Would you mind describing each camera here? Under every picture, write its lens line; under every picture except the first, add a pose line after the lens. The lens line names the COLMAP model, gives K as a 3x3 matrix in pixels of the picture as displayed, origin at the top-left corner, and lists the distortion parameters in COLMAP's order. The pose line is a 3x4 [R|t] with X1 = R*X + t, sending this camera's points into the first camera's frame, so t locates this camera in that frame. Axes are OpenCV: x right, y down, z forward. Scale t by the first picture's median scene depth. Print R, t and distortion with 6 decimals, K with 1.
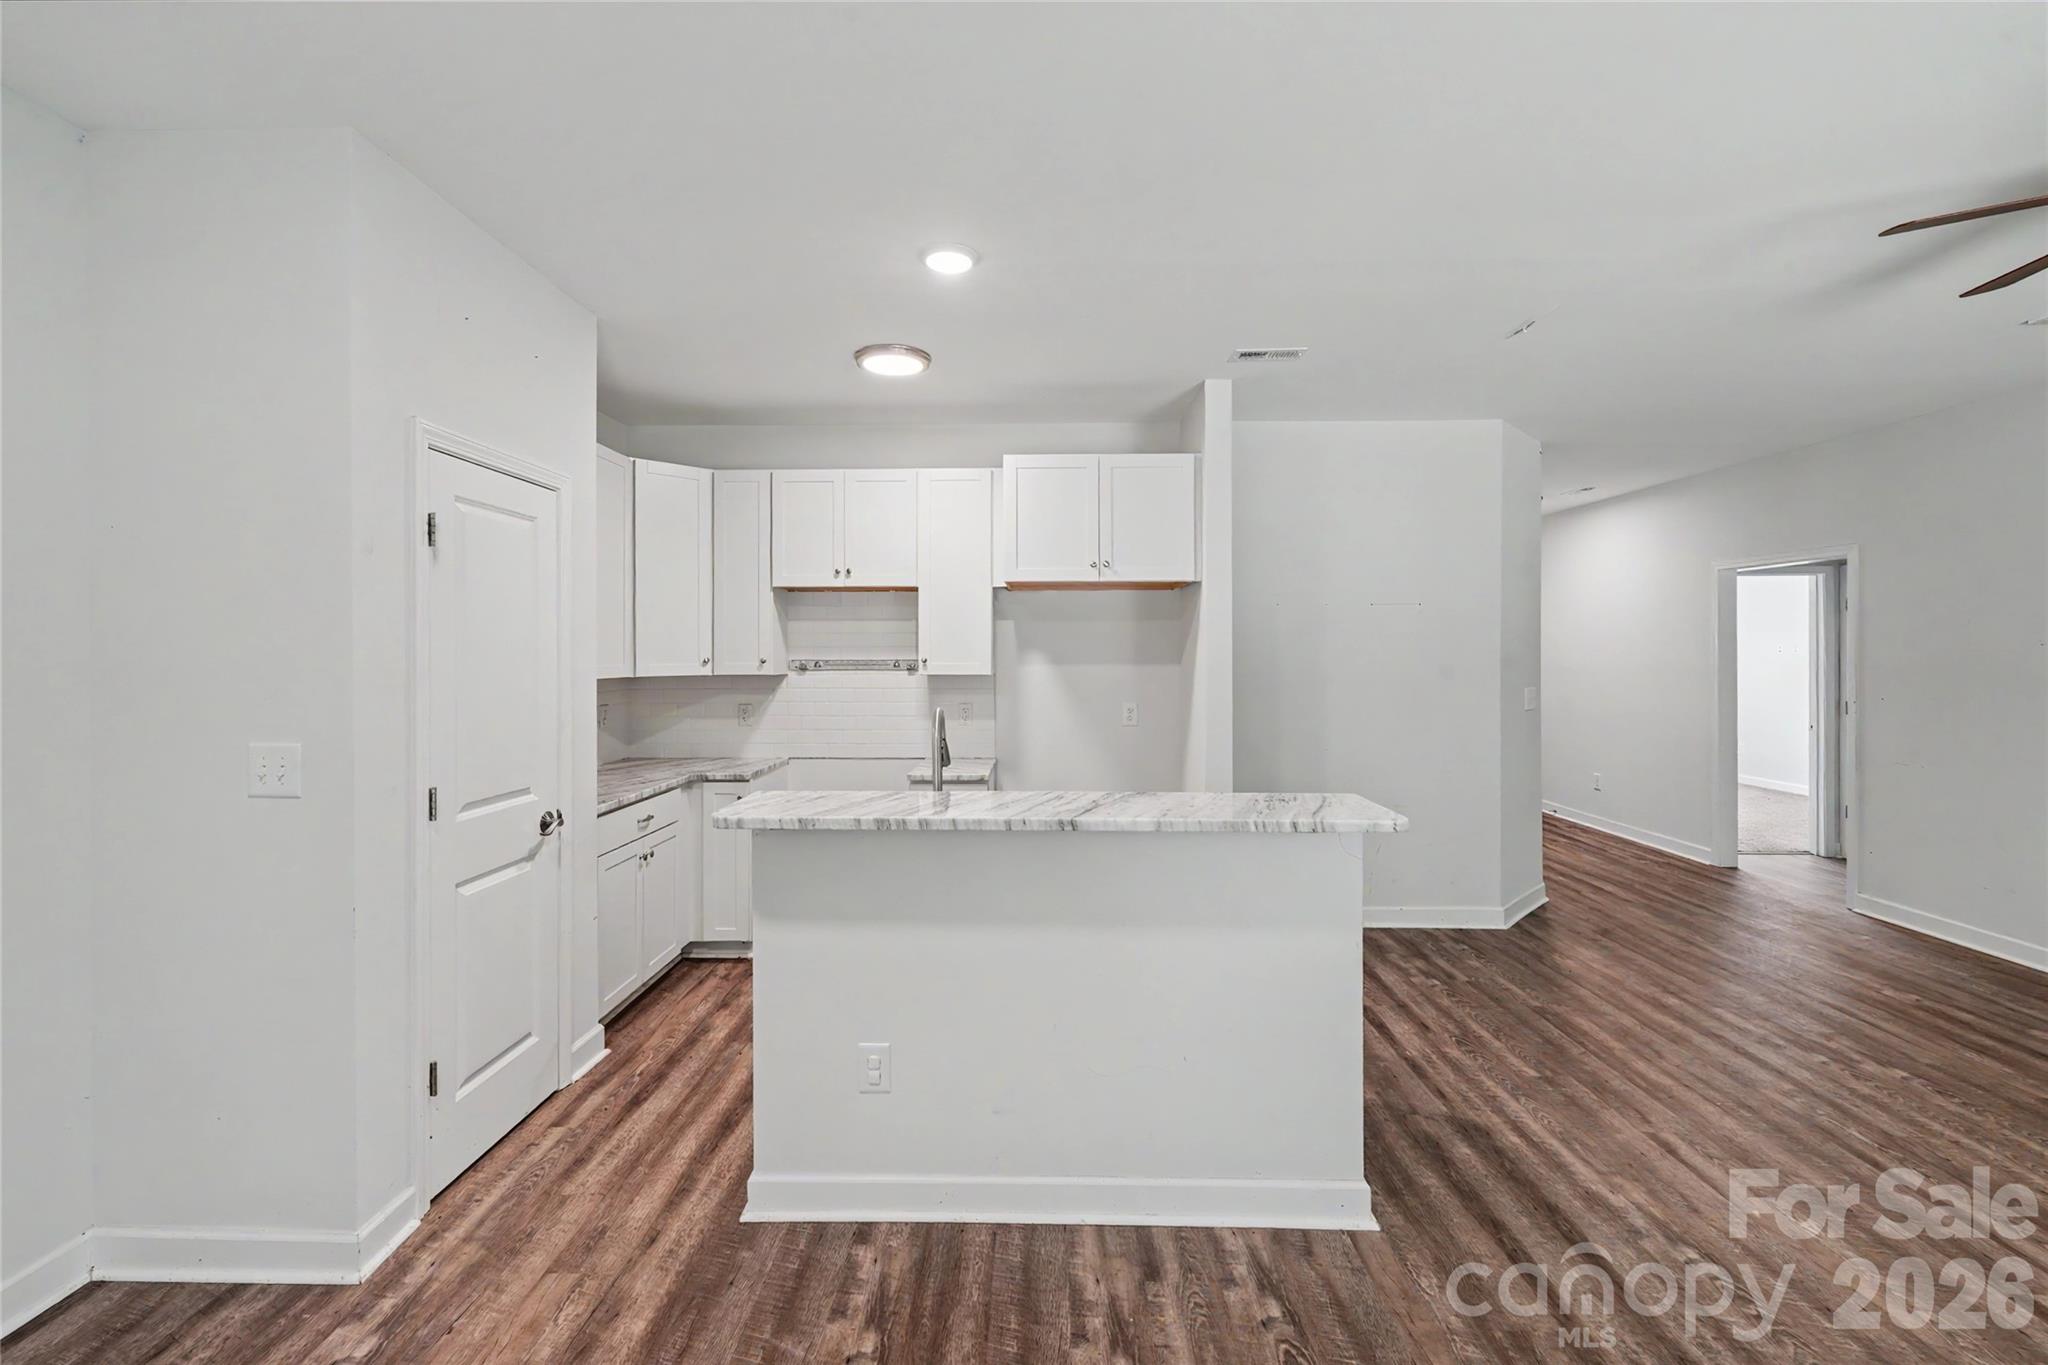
lens RADIAL K [[846.6, 0, 1016.7], [0, 846.6, 651.9], [0, 0, 1]] dist [0.000823, -0.000111]
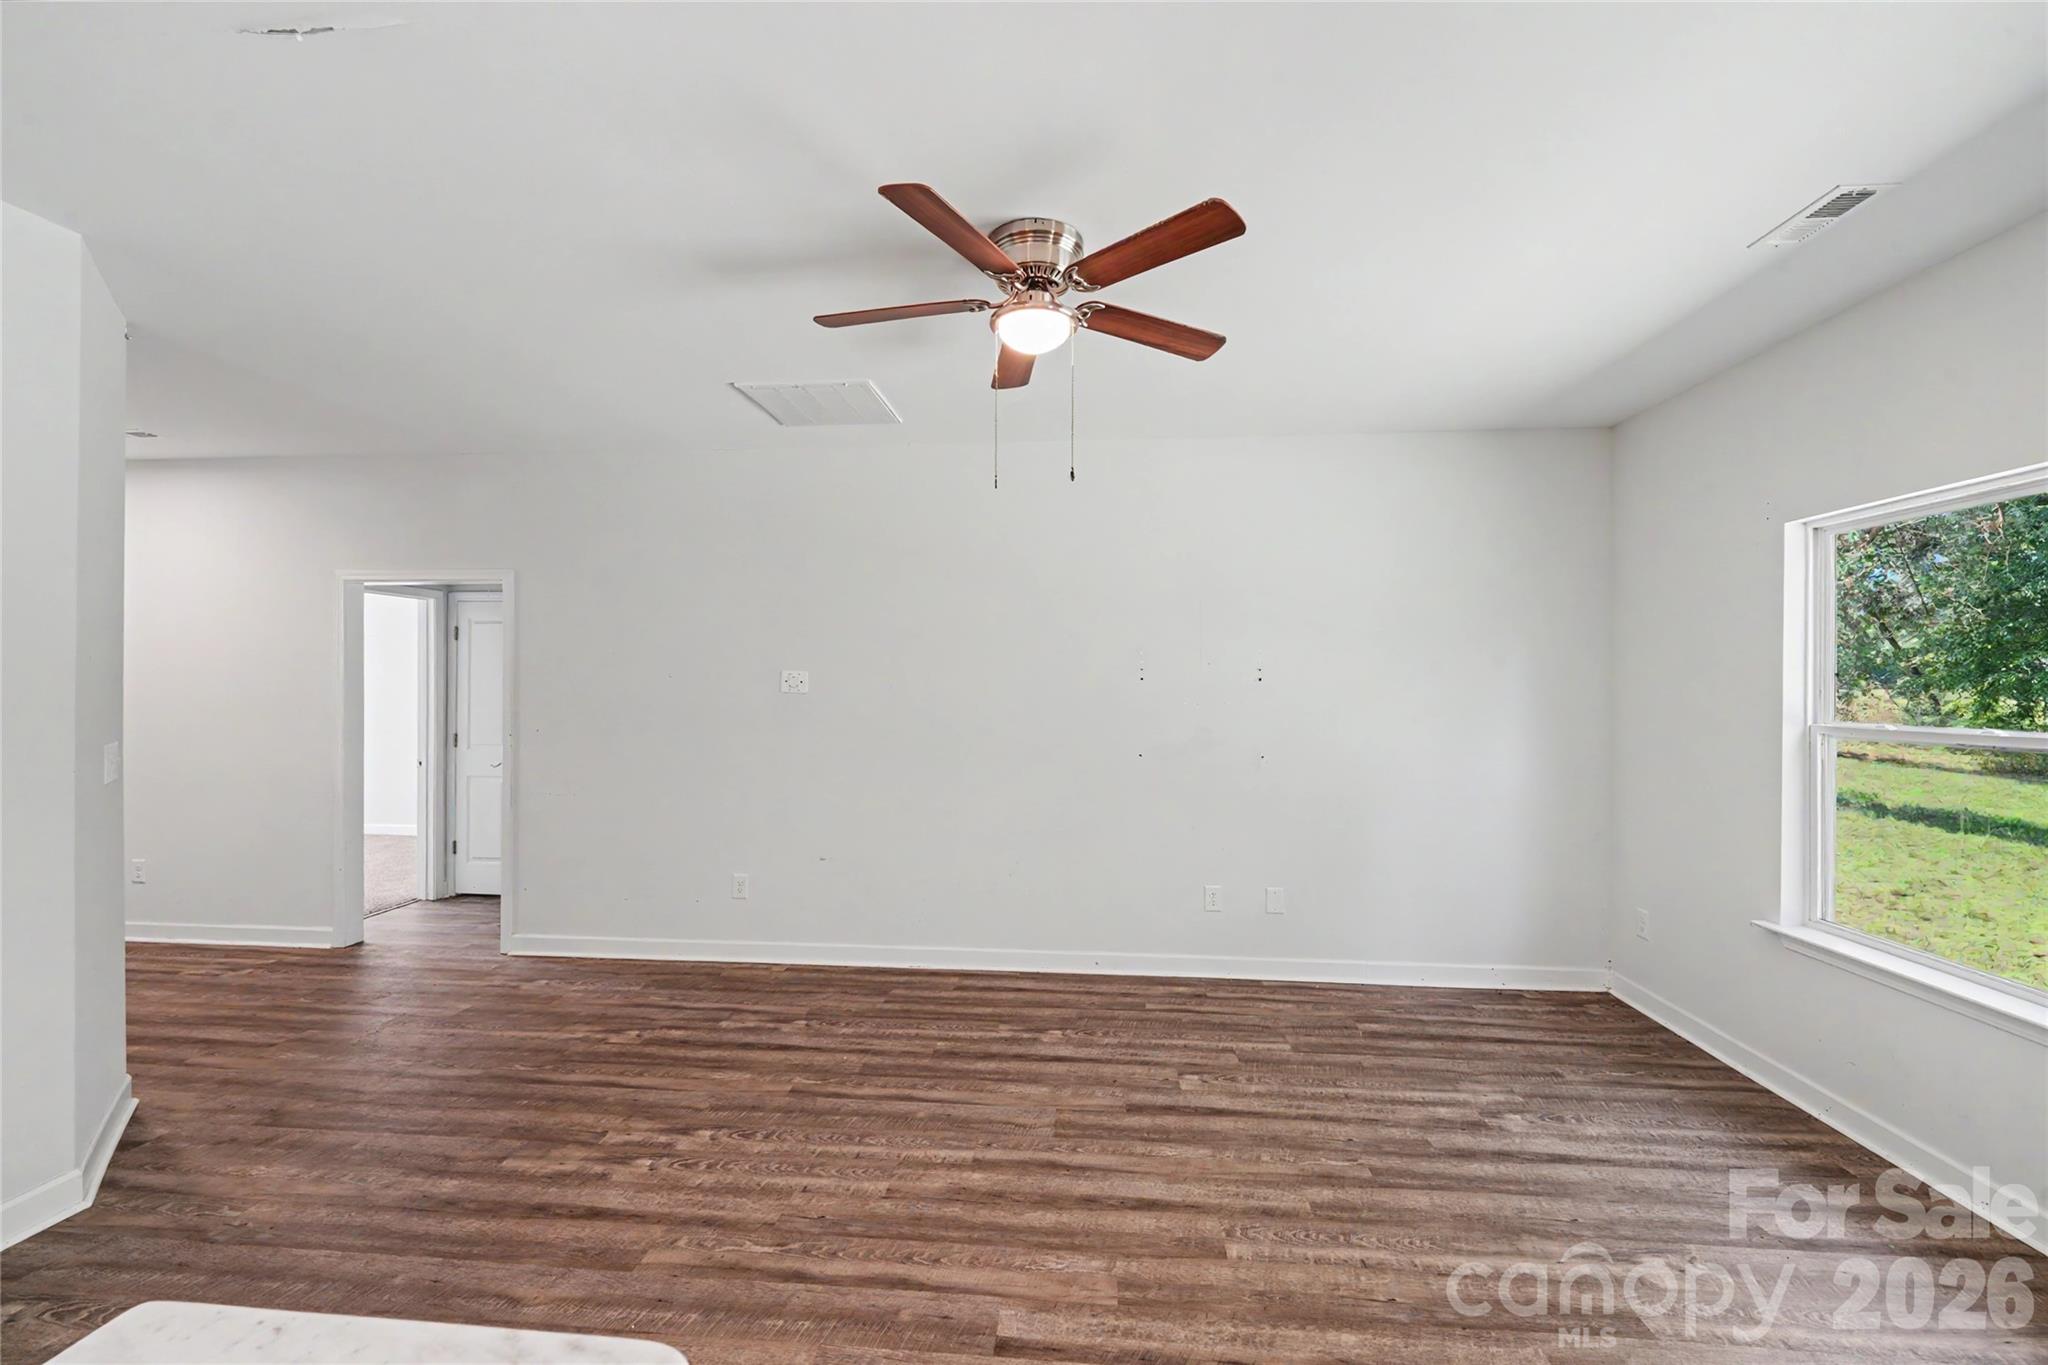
lens RADIAL K [[829.5, 0, 1024.0], [0, 829.5, 682.5], [0, 0, 1]] dist [0.004088, -0.000660]
pose [[0.062984, 0.003239, 0.998009, 0.141765], [-0.004724, 0.999984, -0.002948, 0.001031], [-0.998003, -0.004529, 0.062998, 0.561287]]
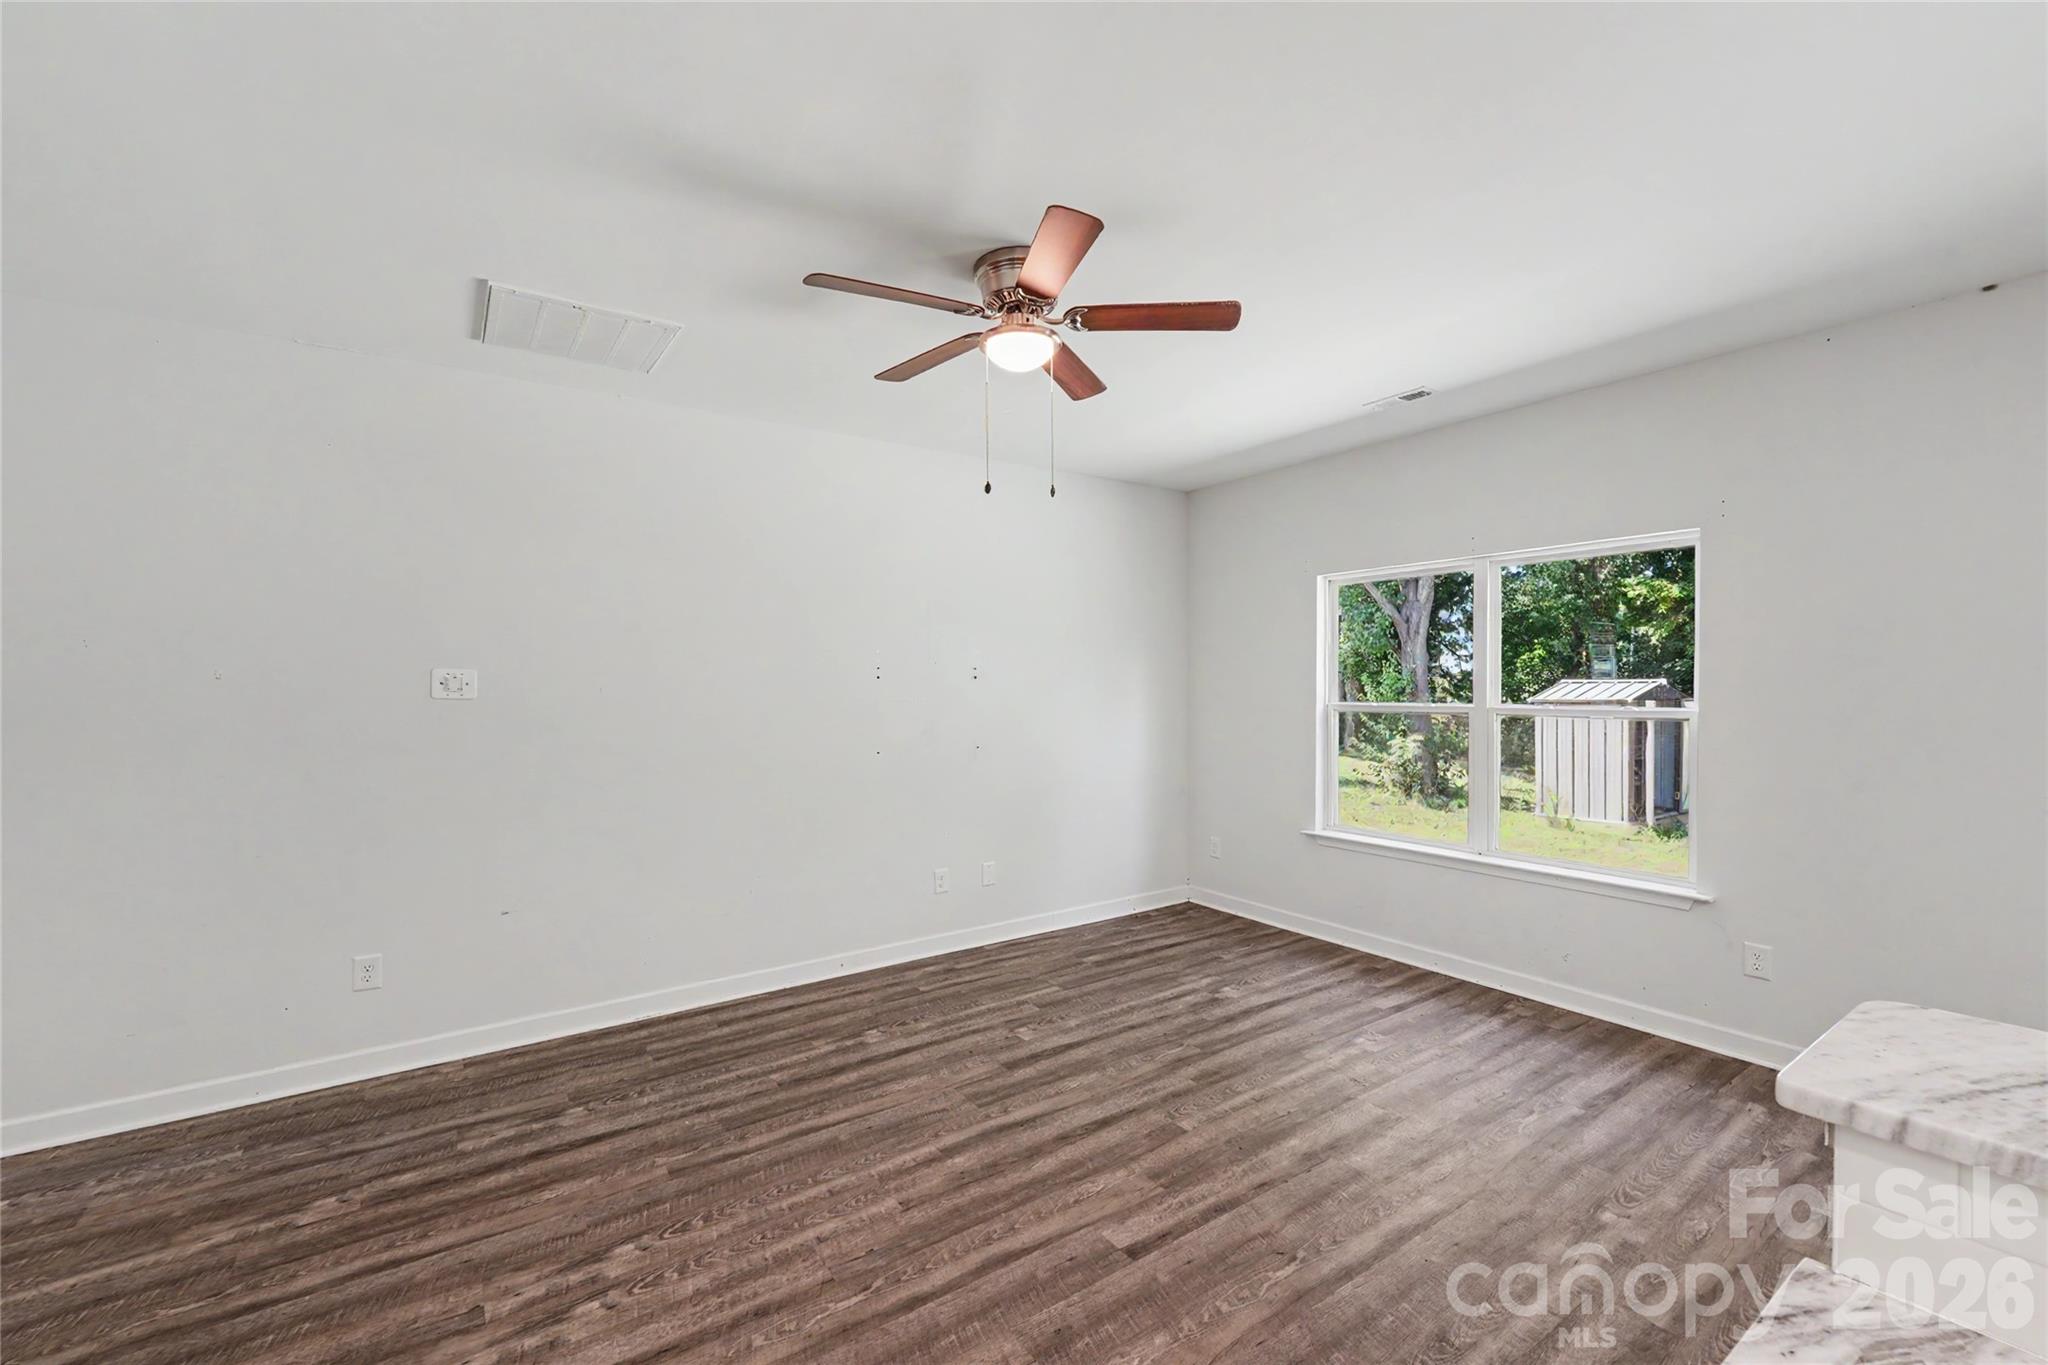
lens RADIAL K [[848.6, 0, 1025.5], [0, 848.6, 697.4], [0, 0, 1]] dist [0.004733, -0.000702]
pose [[-0.590864, -0.009342, 0.806717, 0.222406], [0.006643, 0.999843, 0.016444, 0.001268], [-0.806744, 0.015075, -0.590709, 1.087869]]
